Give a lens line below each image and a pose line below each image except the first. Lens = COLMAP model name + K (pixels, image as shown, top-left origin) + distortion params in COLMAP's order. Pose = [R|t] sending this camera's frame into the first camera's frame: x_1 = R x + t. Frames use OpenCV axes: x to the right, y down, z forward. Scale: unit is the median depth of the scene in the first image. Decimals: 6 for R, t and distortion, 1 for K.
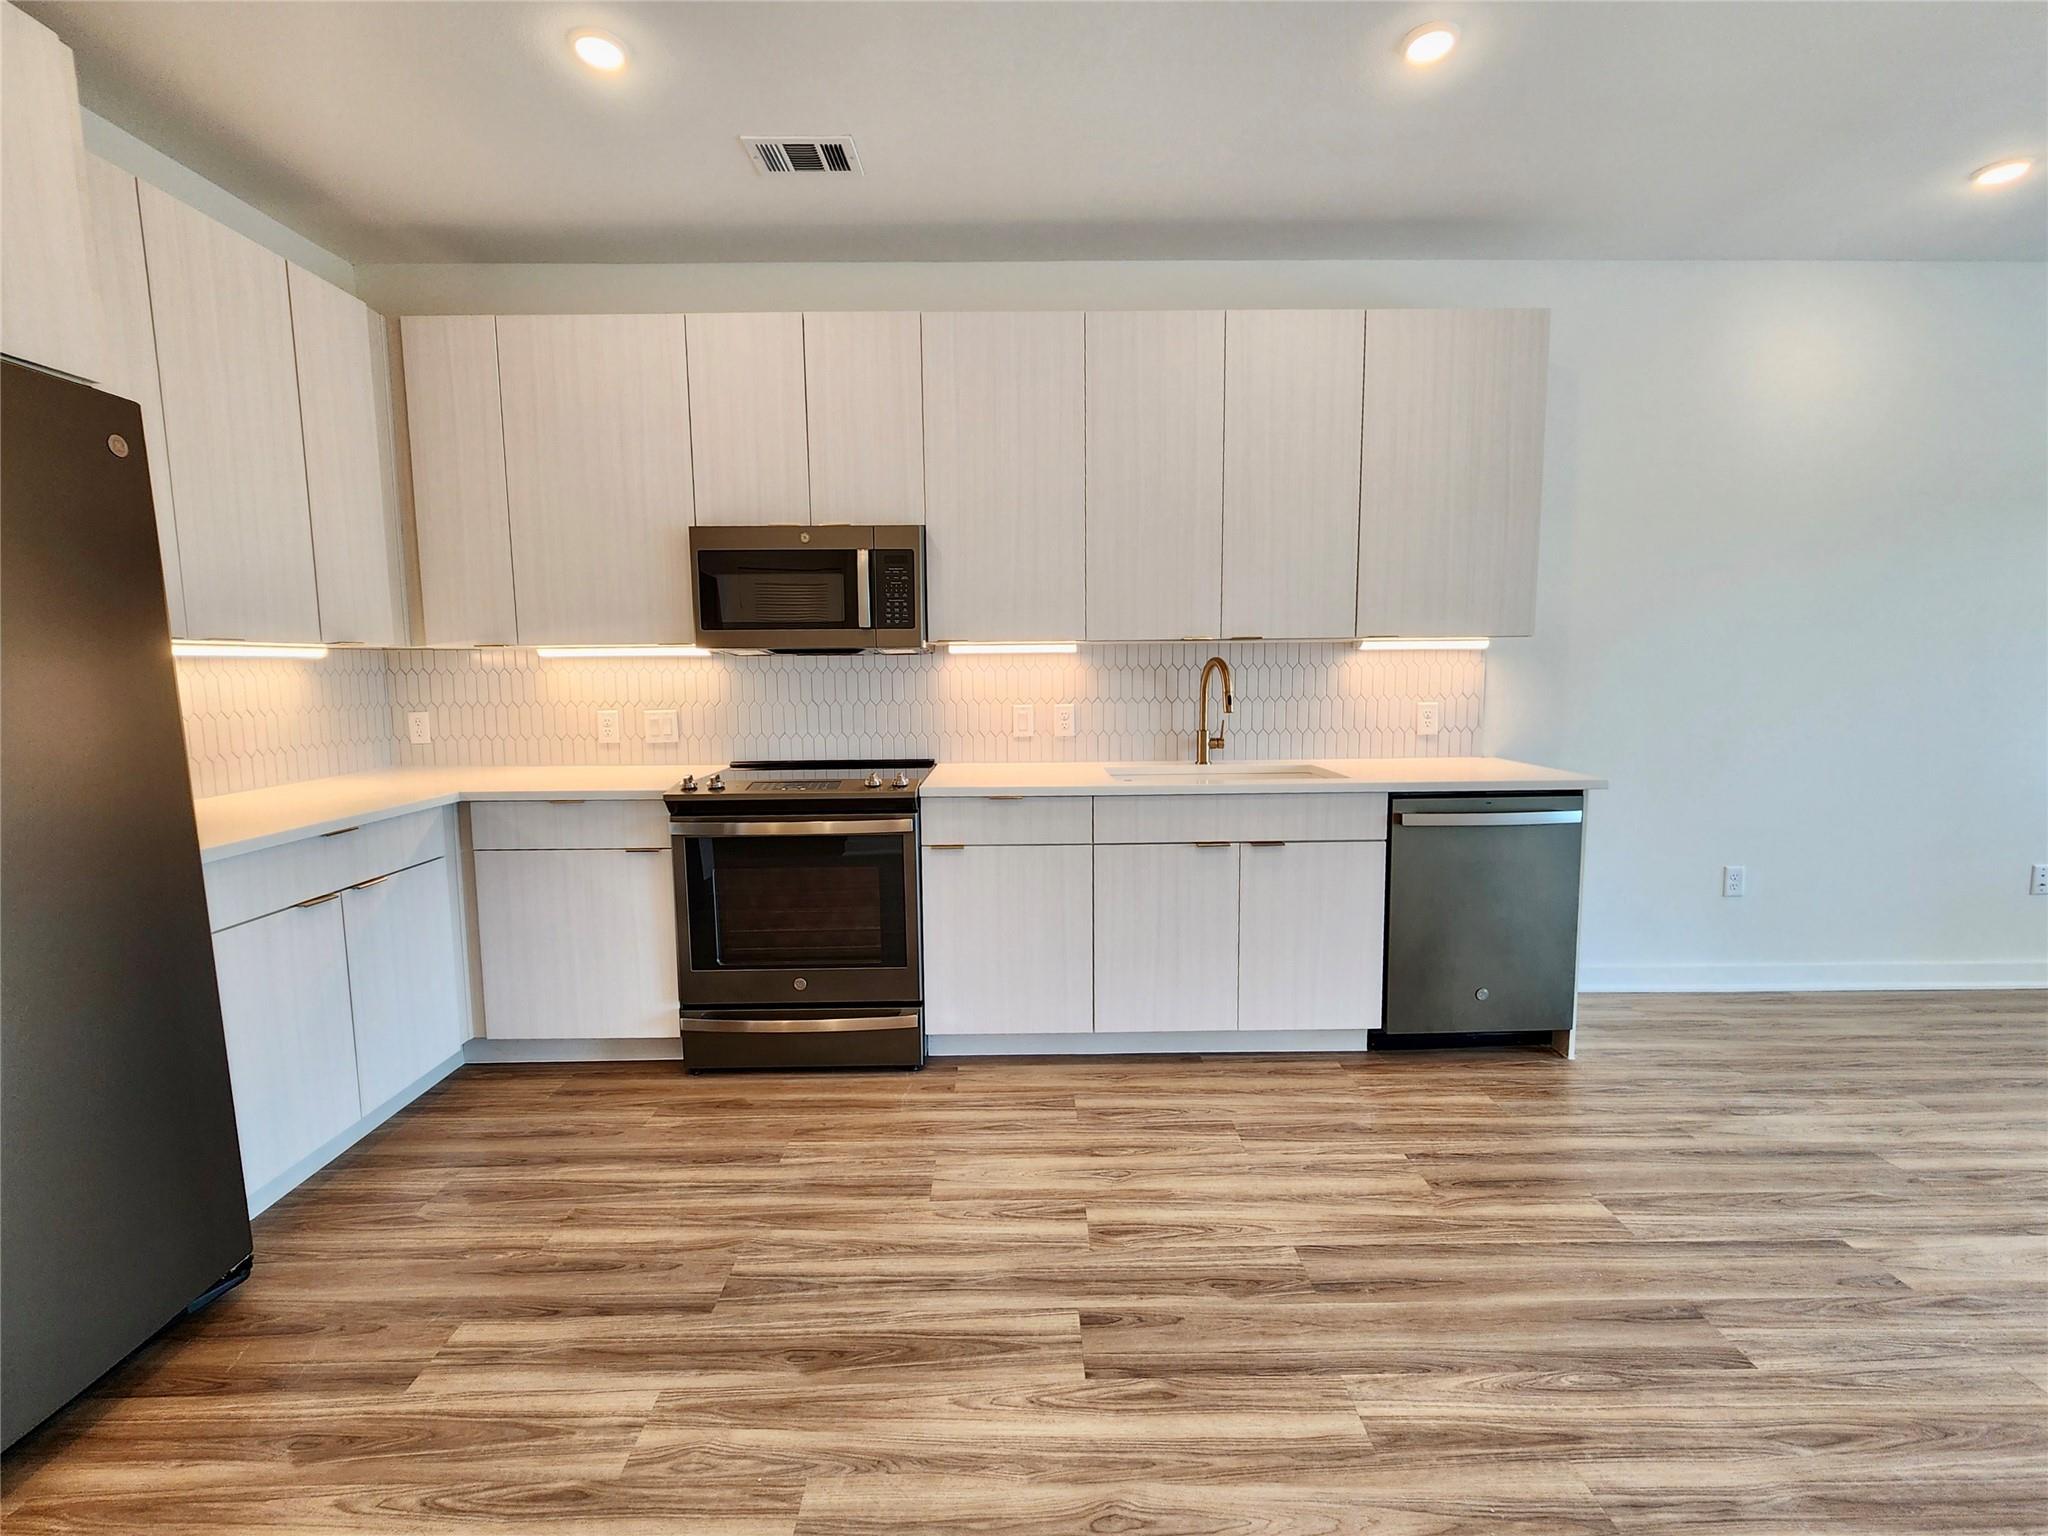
lens RADIAL K [[879.5, 0, 1026.9], [0, 879.5, 758.6], [0, 0, 1]] dist [0.006717, -0.004568]
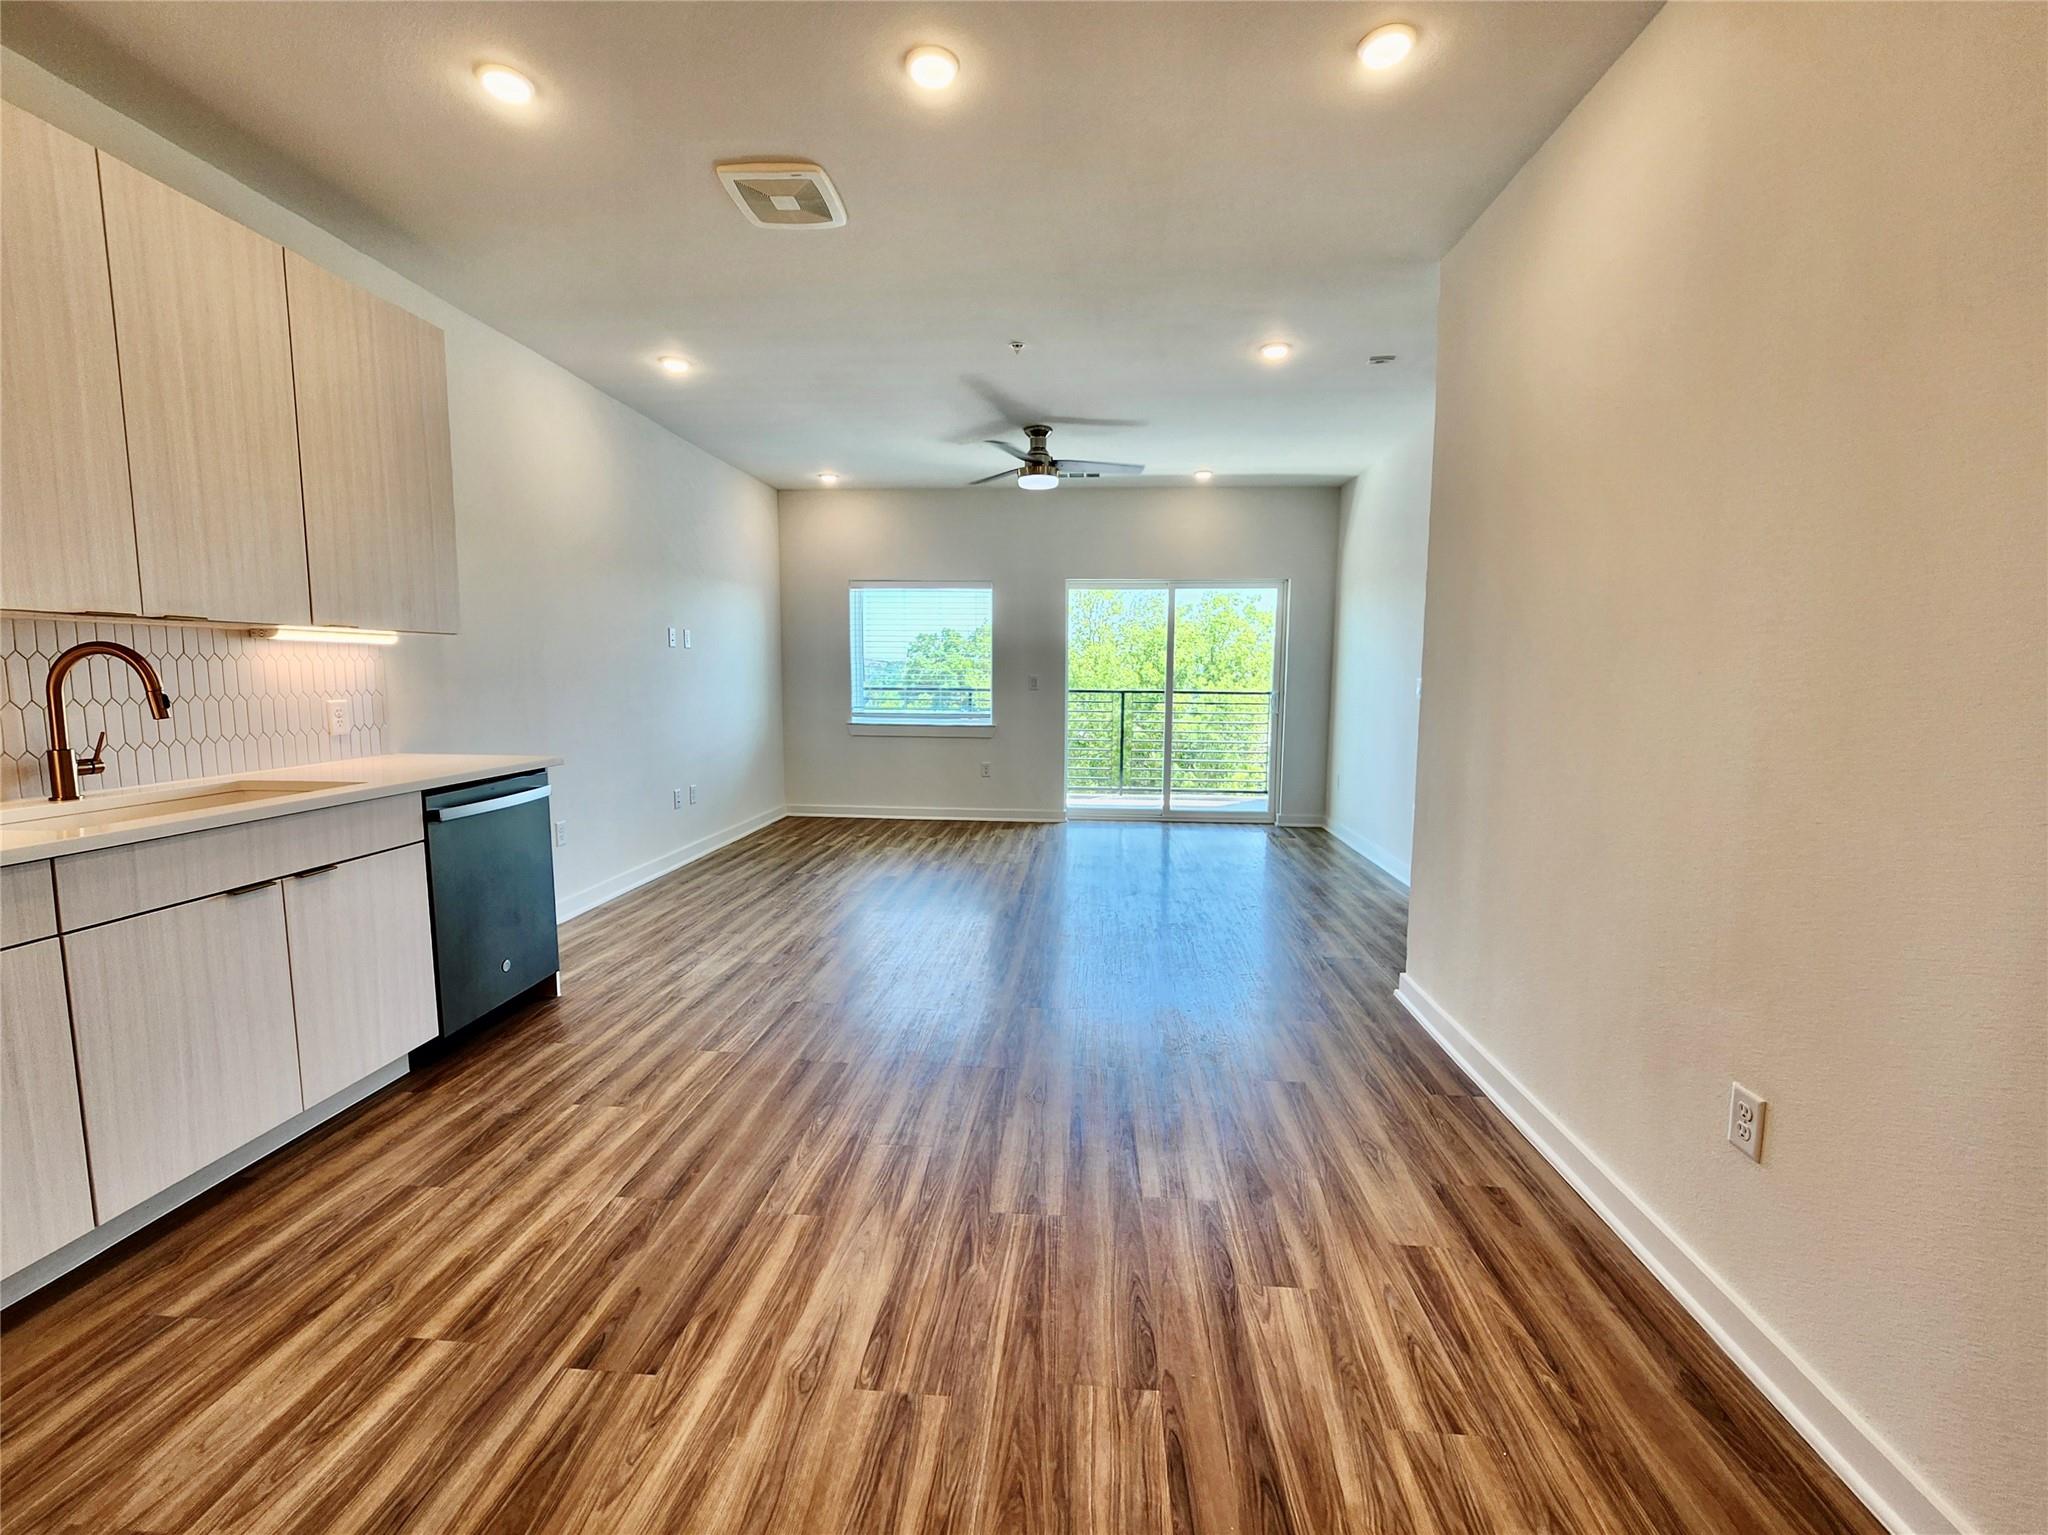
lens RADIAL K [[848.5, 0, 1024.7], [0, 848.5, 763.2], [0, 0, 1]] dist [0.000934, -0.000554]
pose [[0.090330, -0.098109, 0.991068, -0.527180], [0.094097, 0.991525, 0.089578, -0.015012], [-0.991457, 0.085165, 0.098796, 0.299262]]
